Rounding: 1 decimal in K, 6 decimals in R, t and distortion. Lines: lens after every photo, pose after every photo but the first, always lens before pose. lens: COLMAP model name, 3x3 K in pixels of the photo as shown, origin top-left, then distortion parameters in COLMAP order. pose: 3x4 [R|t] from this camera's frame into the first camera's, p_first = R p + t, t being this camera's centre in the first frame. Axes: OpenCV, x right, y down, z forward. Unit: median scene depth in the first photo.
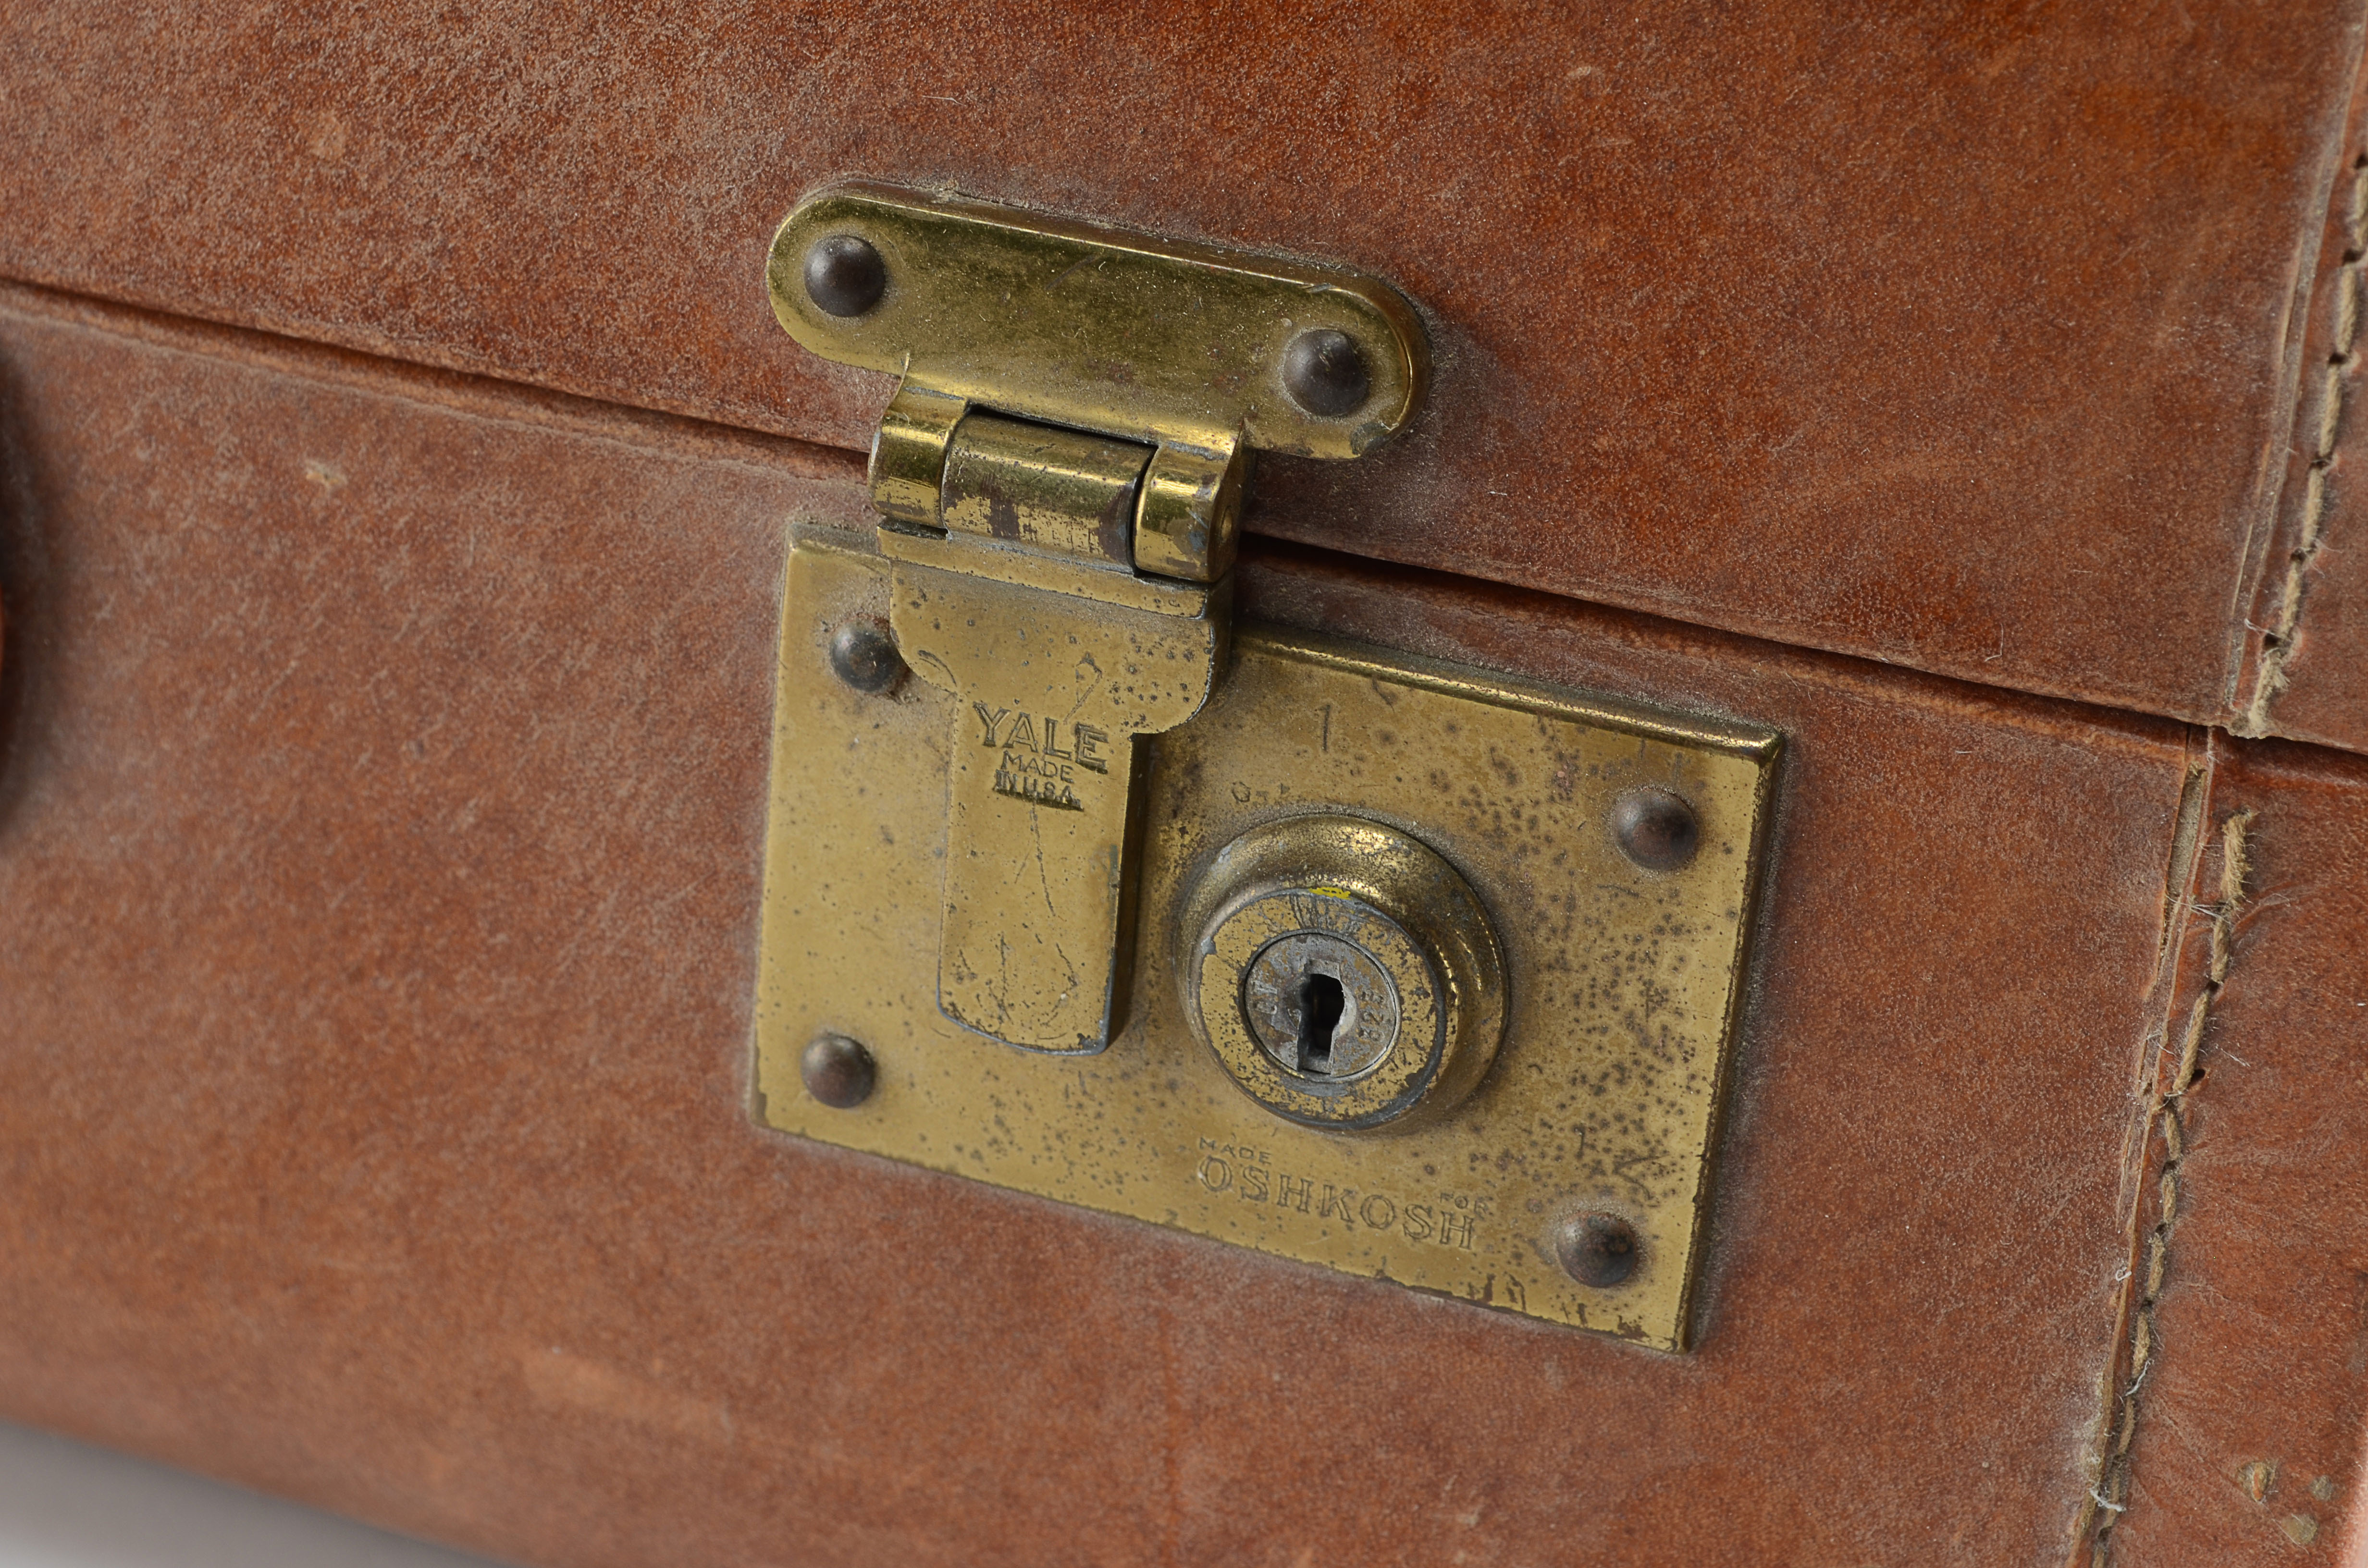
lens RADIAL K [[5212.7, 0, 1183.9], [0, 5212.7, 784.1], [0, 0, 1]] dist [0.026880, 0.000000]
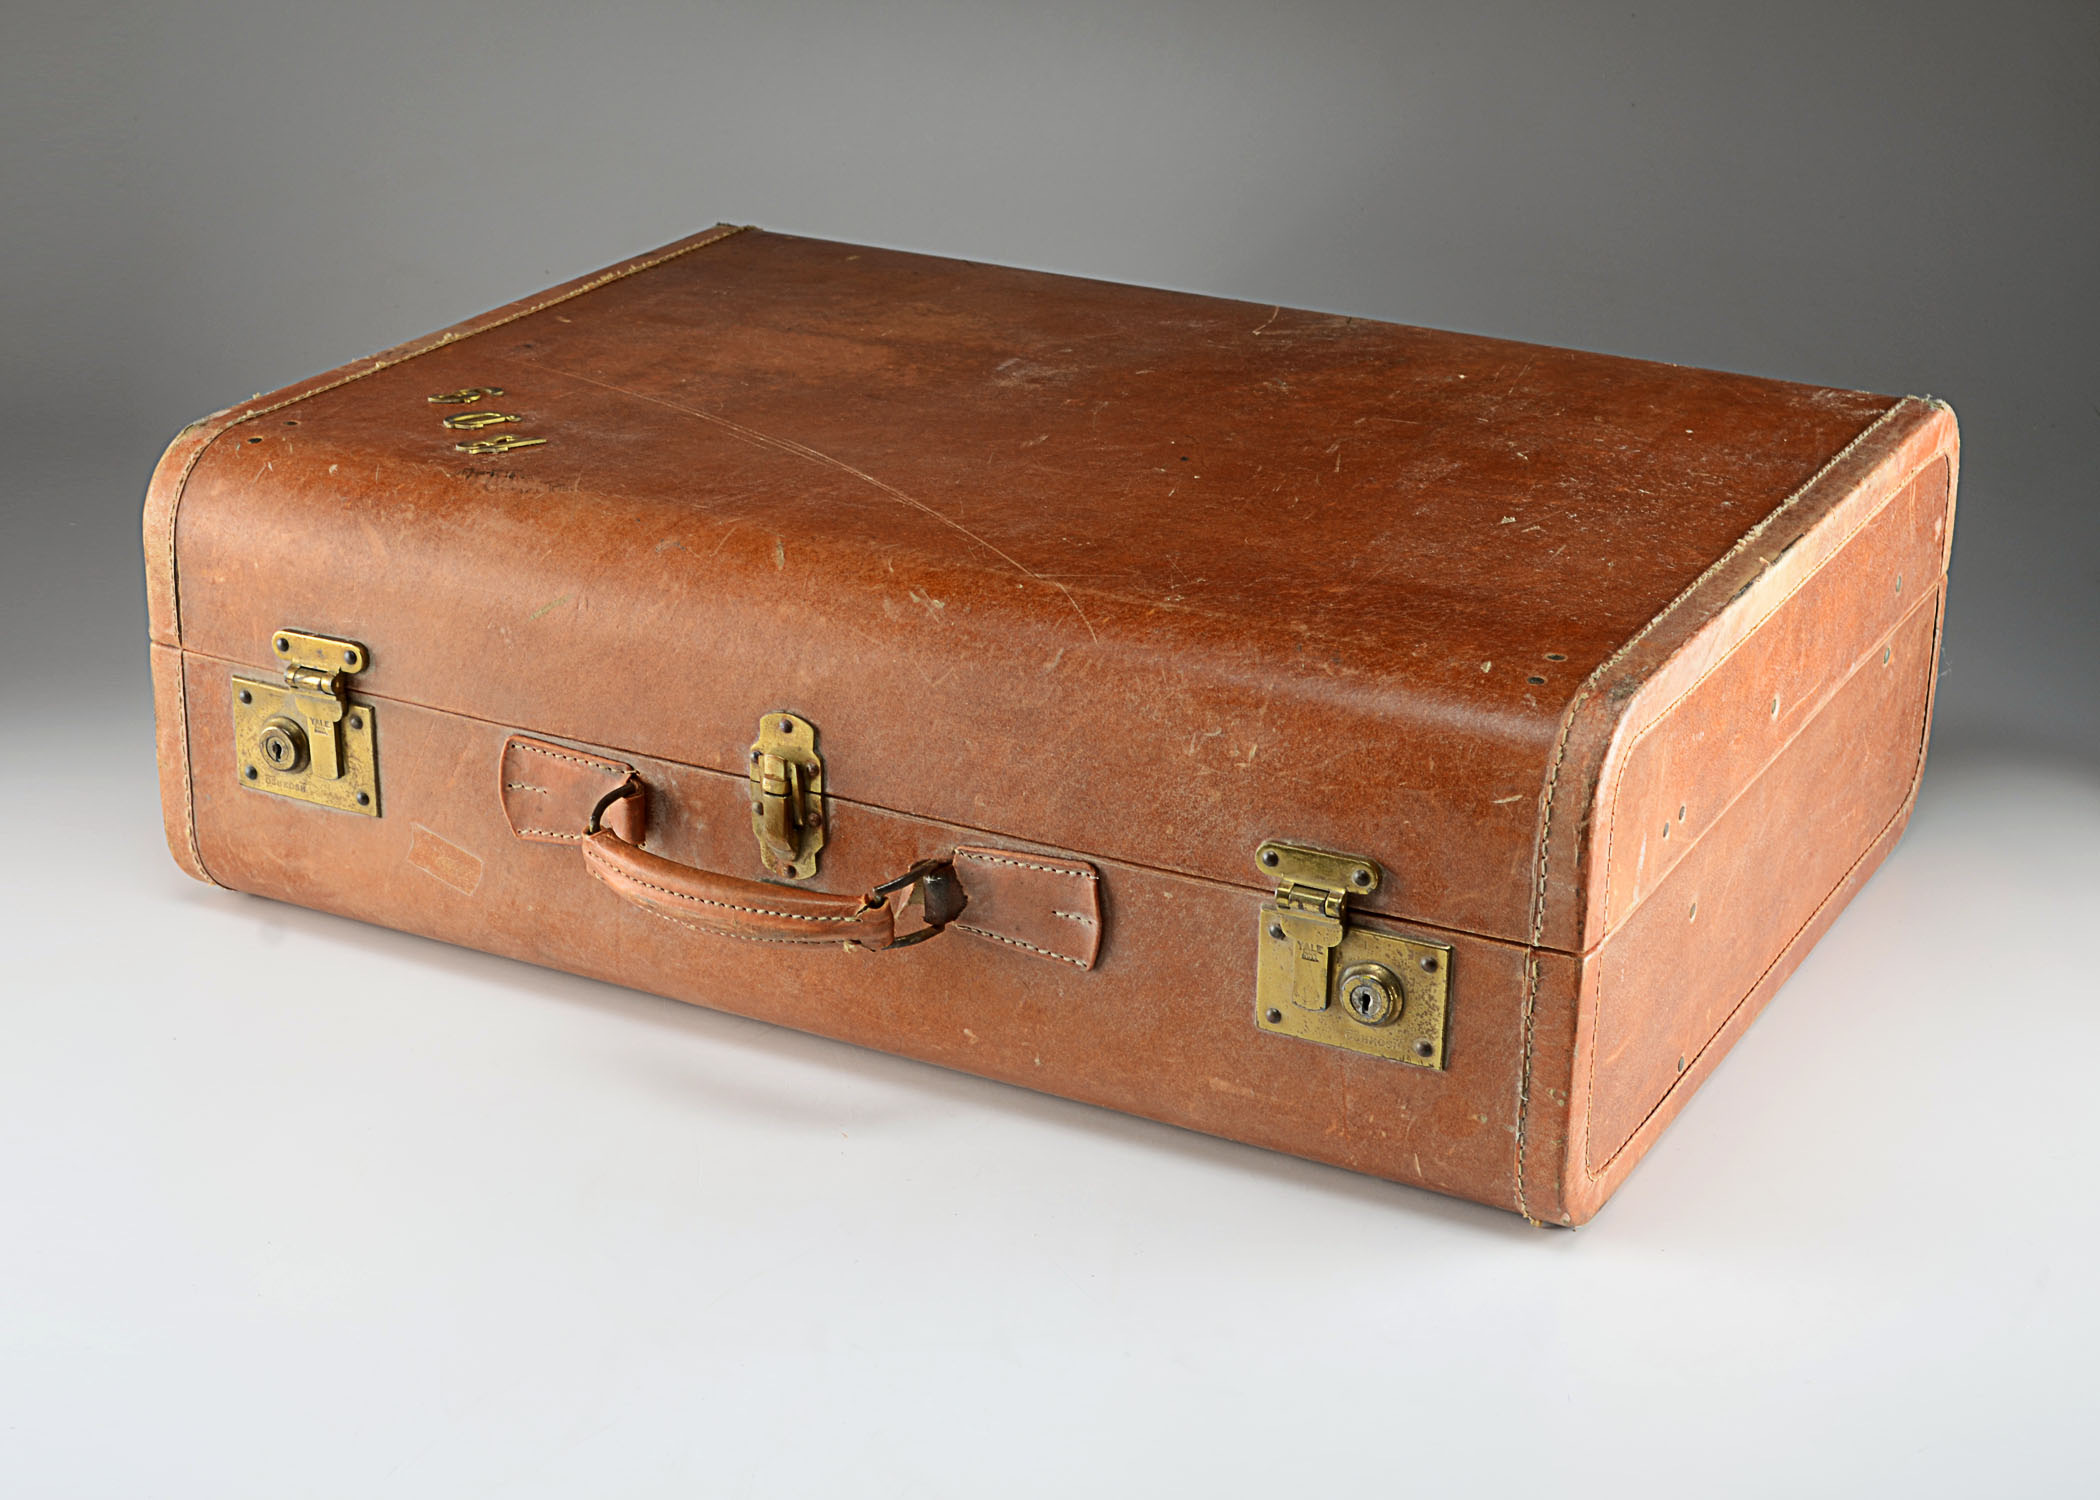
lens RADIAL K [[3740.4, 0, 1046.6], [0, 3740.4, 753.0], [0, 0, 1]] dist [-0.072315, 0.000000]
pose [[0.987221, -0.016774, -0.158474, 0.299570], [0.008473, 0.998563, -0.052912, -0.007865], [0.159133, 0.050893, 0.985944, -2.644246]]
